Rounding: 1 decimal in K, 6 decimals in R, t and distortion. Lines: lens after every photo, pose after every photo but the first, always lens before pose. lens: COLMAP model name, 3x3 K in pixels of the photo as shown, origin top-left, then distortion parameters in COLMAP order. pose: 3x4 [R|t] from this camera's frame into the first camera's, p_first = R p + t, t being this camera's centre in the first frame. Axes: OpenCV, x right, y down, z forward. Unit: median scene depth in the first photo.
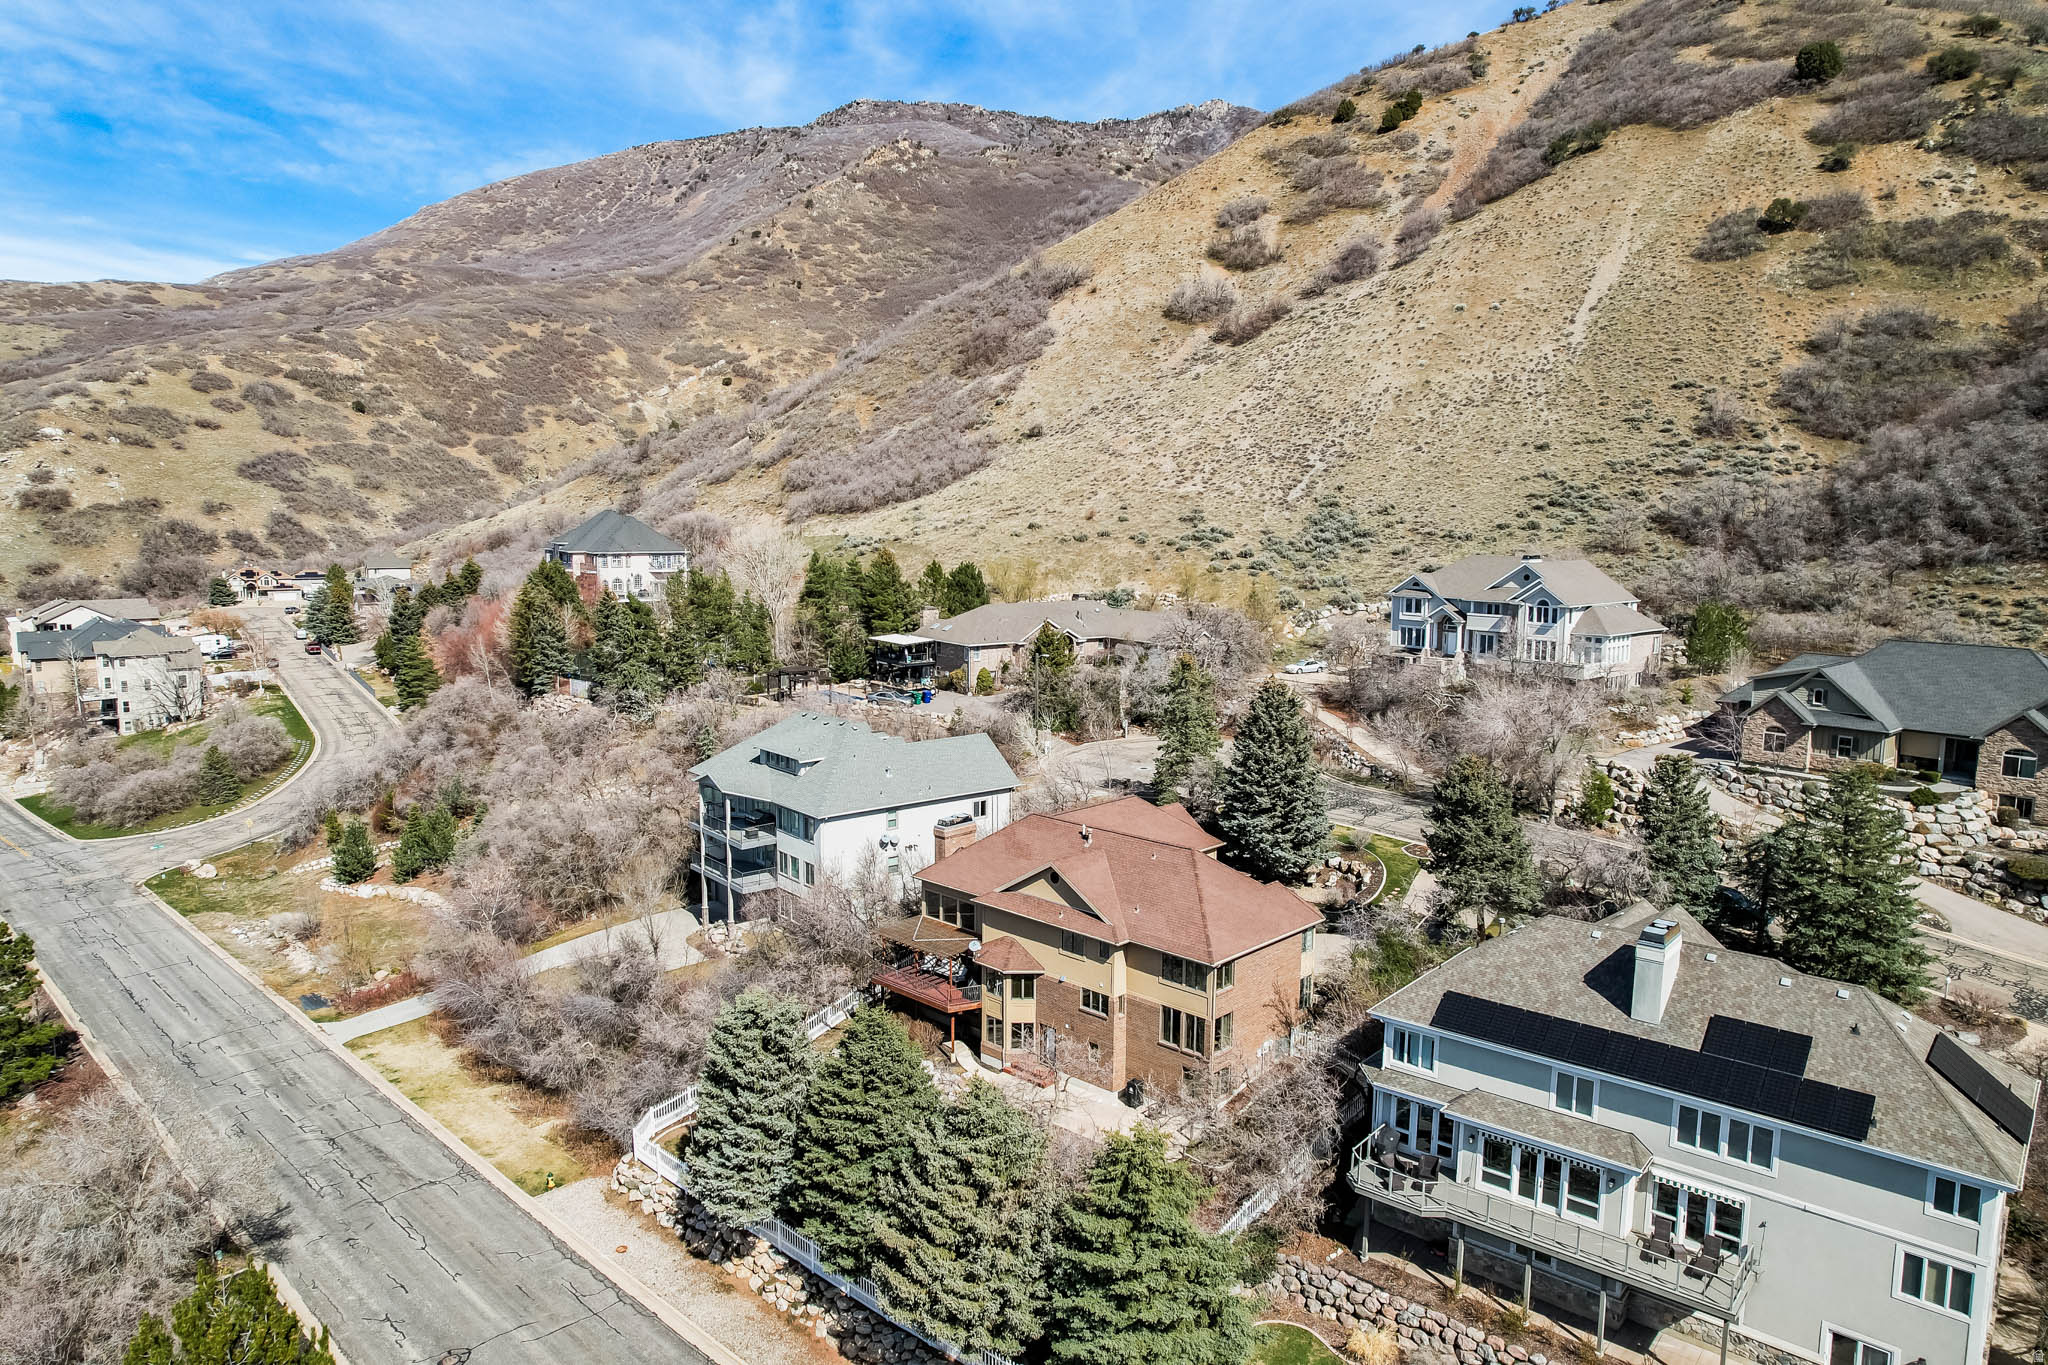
lens RADIAL K [[1310.1, 0, 1020.3], [0, 1310.1, 684.0], [0, 0, 1]] dist [-0.084044, 0.074322]
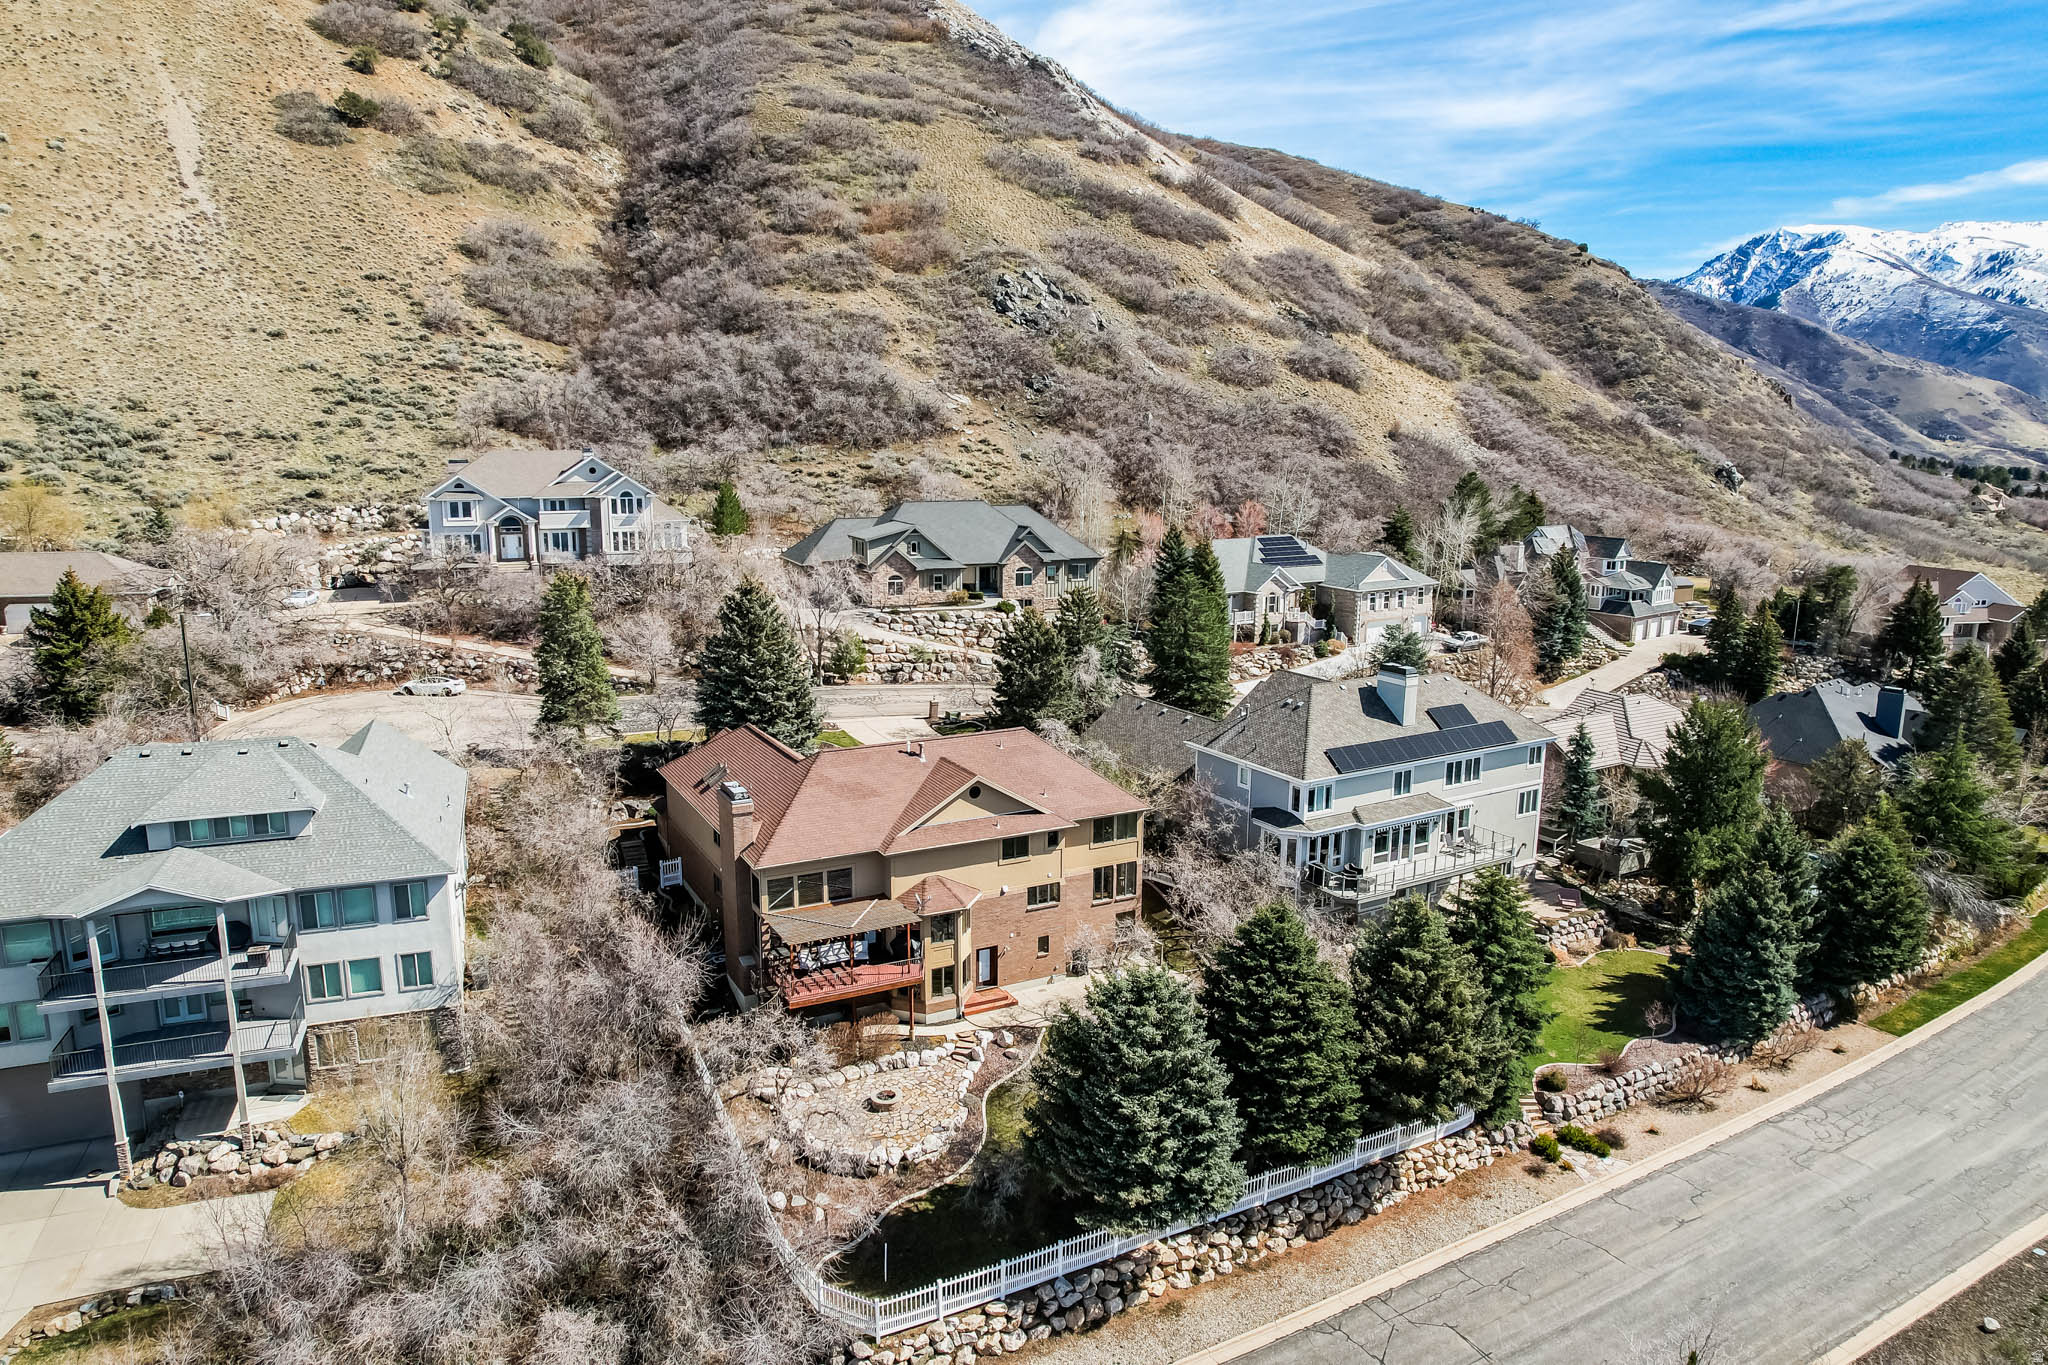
lens RADIAL K [[1310.1, 0, 1020.3], [0, 1310.1, 684.0], [0, 0, 1]] dist [-0.084044, 0.074322]
pose [[0.306005, -0.188905, 0.933100, -0.837872], [0.118870, 0.980028, 0.159423, -0.073997], [-0.944580, 0.062134, 0.322348, 0.677527]]
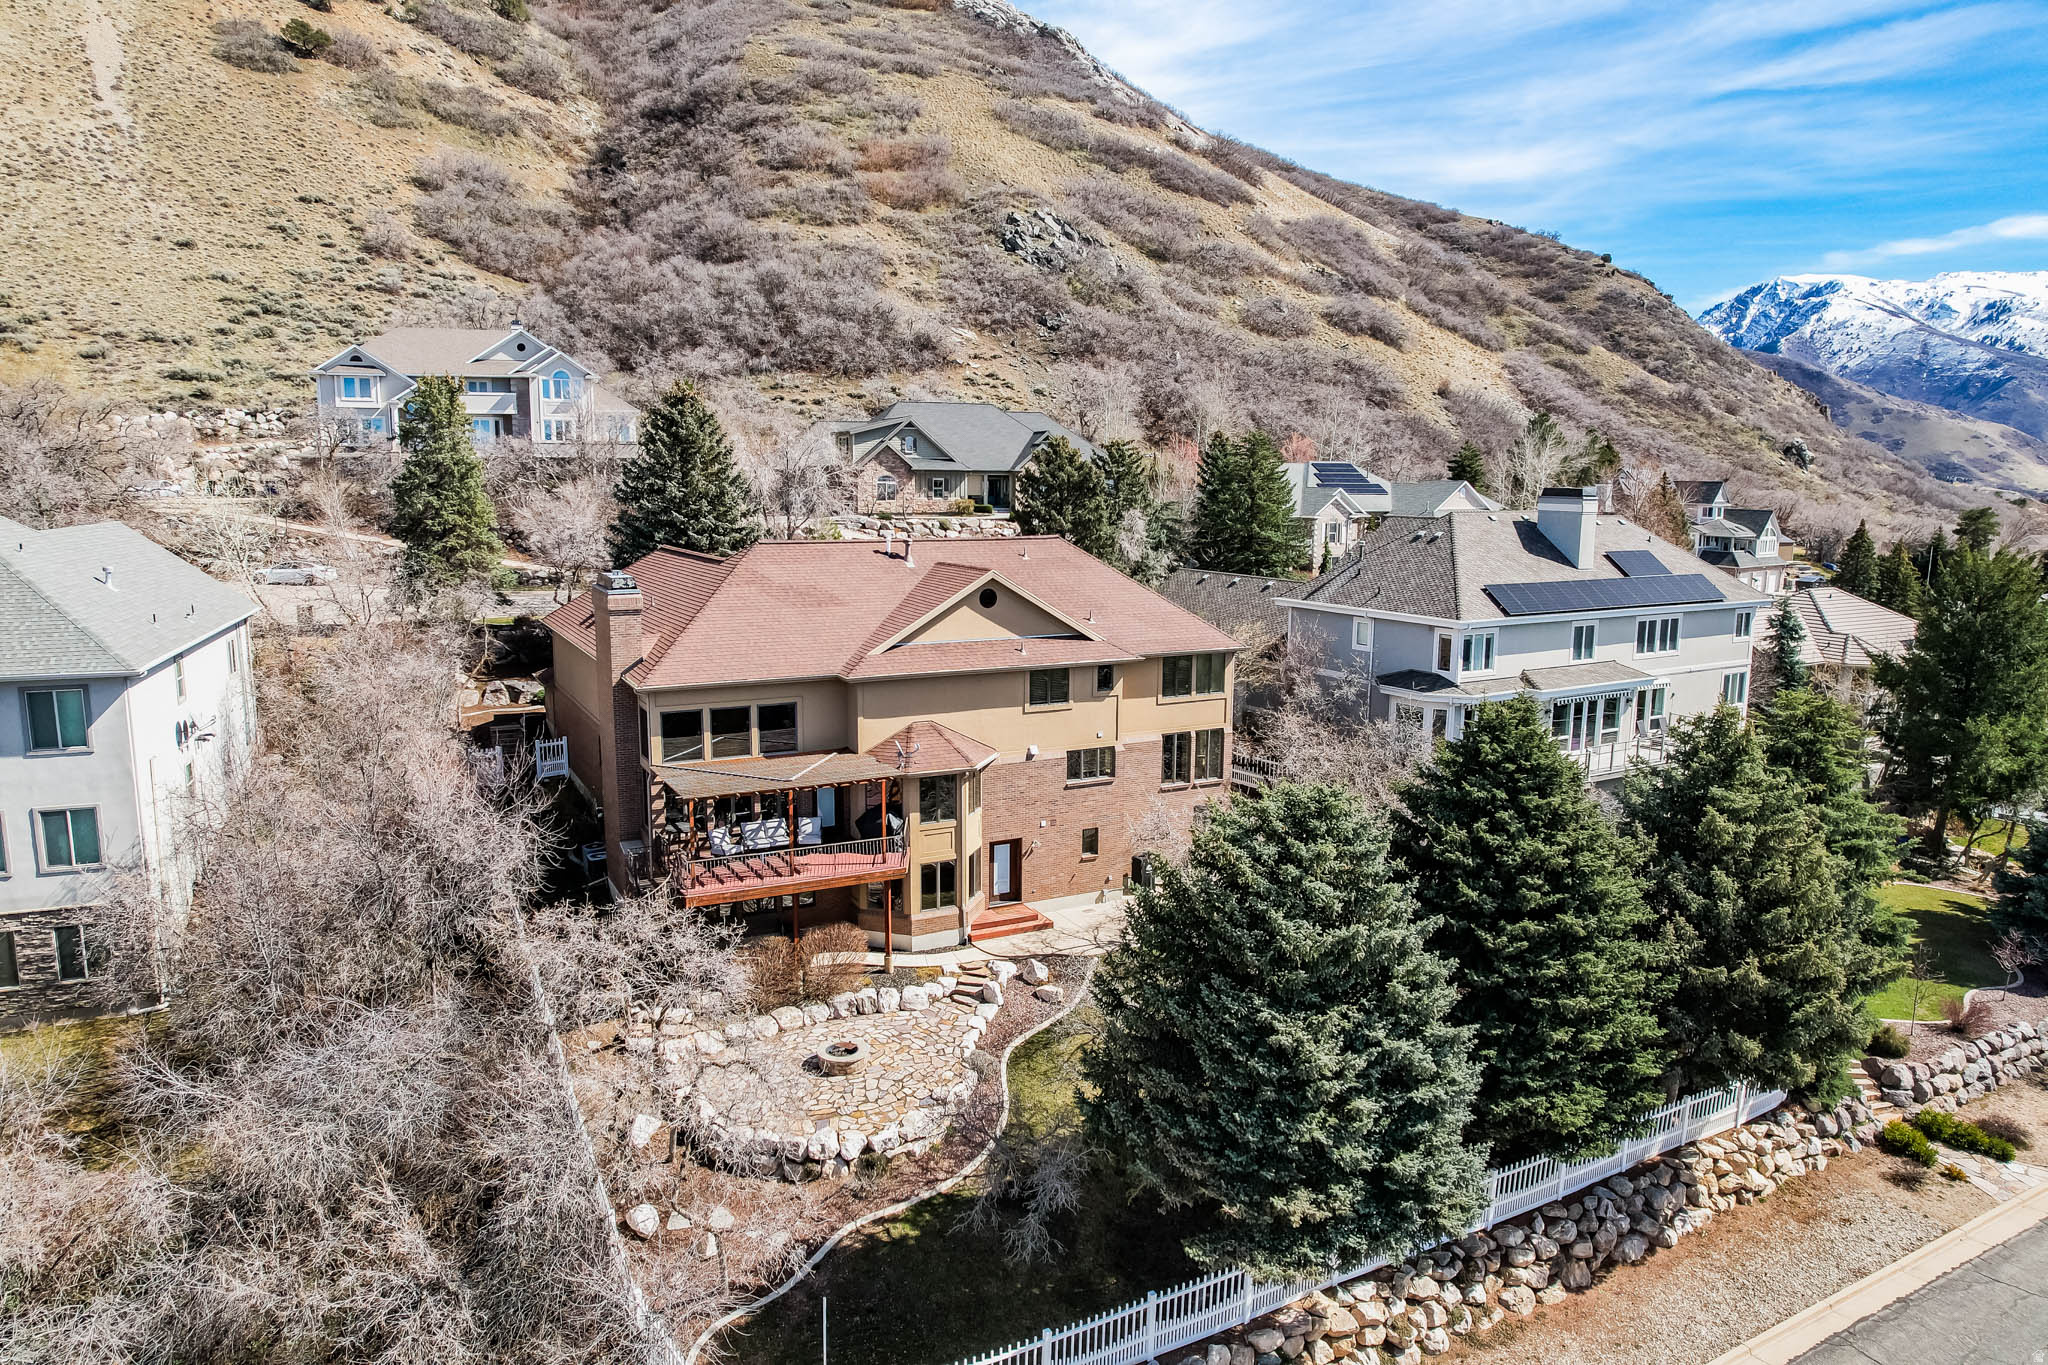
lens RADIAL K [[1310.1, 0, 1020.3], [0, 1310.1, 684.0], [0, 0, 1]] dist [-0.084044, 0.074322]
pose [[0.308603, -0.154249, 0.938601, -0.562043], [0.118918, 0.985278, 0.122821, 0.117122], [-0.943728, 0.073714, 0.322403, 0.807934]]
